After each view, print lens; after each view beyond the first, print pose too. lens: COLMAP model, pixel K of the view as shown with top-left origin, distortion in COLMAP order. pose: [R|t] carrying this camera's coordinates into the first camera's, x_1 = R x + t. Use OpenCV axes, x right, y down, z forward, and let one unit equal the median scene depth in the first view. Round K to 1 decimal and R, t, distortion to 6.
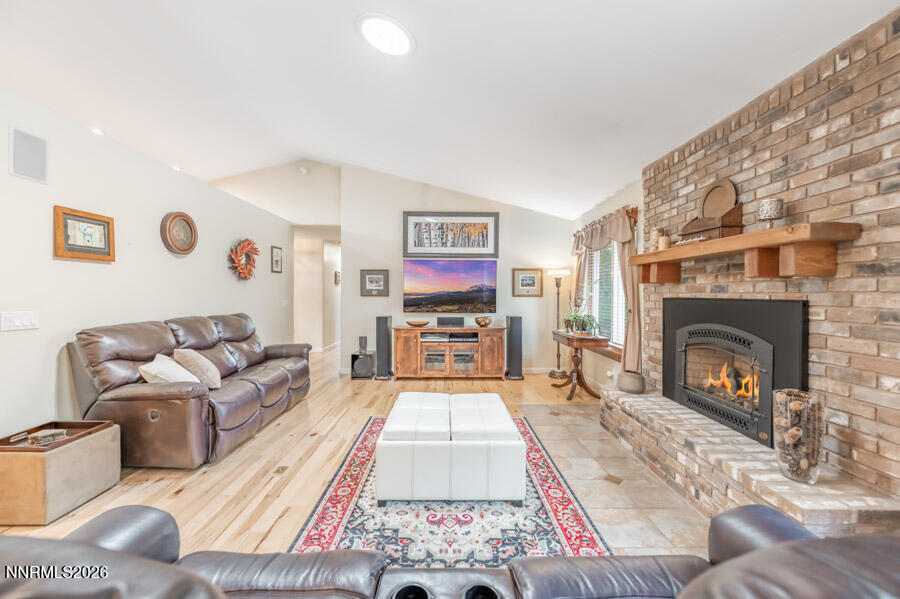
lens RADIAL K [[362.1, 0, 456.6], [0, 362.1, 293.5], [0, 0, 1]] dist [-0.004976, 0.001476]
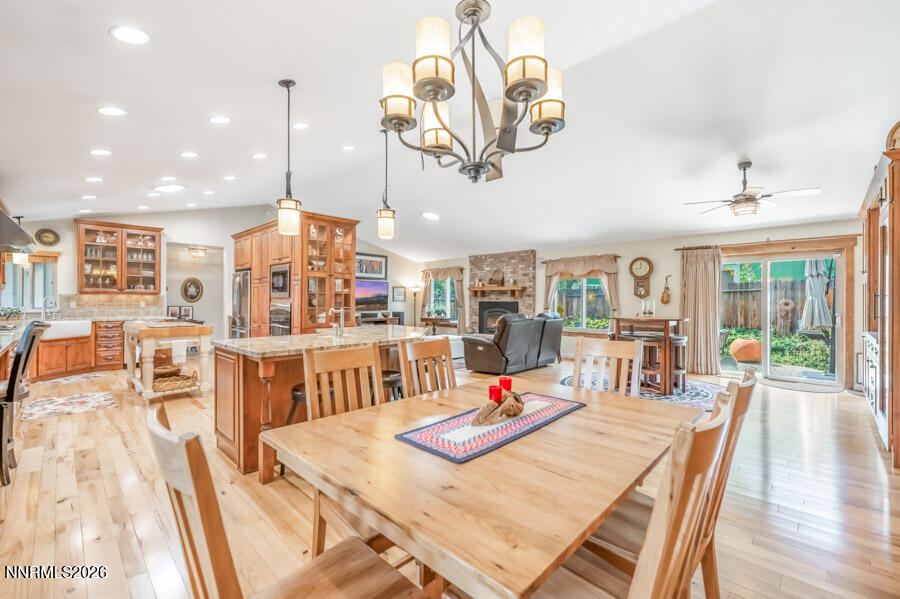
lens RADIAL K [[385.7, 0, 452.2], [0, 385.7, 299.0], [0, 0, 1]] dist [0.001577, -0.002680]
pose [[0.708019, 0.002266, 0.706189, -2.129602], [-0.003227, 0.999995, 0.000027, -0.008439], [-0.706186, -0.002298, 0.708023, -1.301056]]
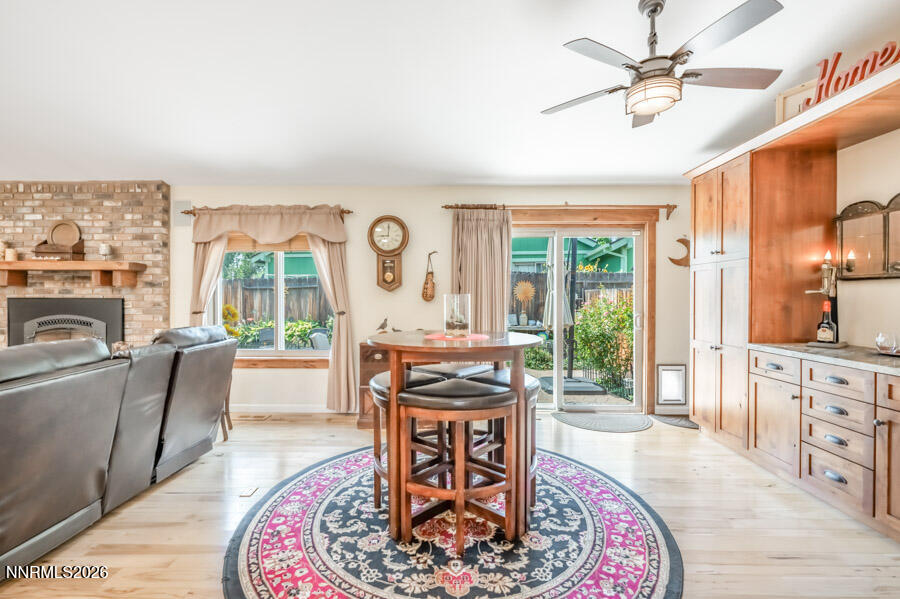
lens RADIAL K [[413.4, 0, 445.8], [0, 413.4, 301.8], [0, 0, 1]] dist [0.001508, -0.000817]
pose [[0.041570, -0.016445, 0.999000, -0.856362], [-0.004199, 0.999853, 0.016634, -0.004232], [-0.999127, -0.004886, 0.041495, -0.606364]]
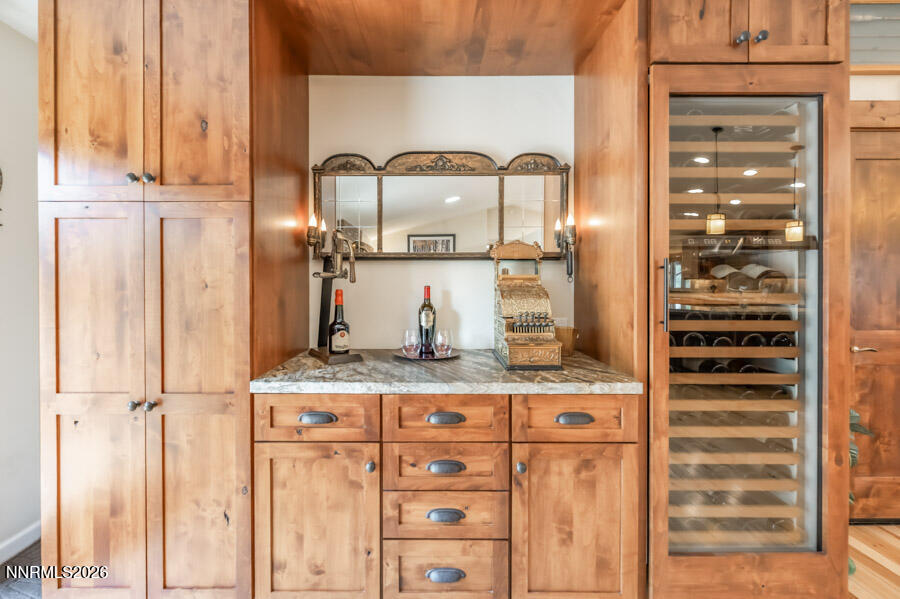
lens RADIAL K [[362.1, 0, 409.2], [0, 362.1, 284.4], [0, 0, 1]] dist [-0.004976, 0.001476]
pose [[-0.999308, -0.001976, 0.037133, 0.092660], [-0.001820, 0.999989, 0.004247, -0.003340], [-0.037141, 0.004177, -0.999301, -0.929376]]
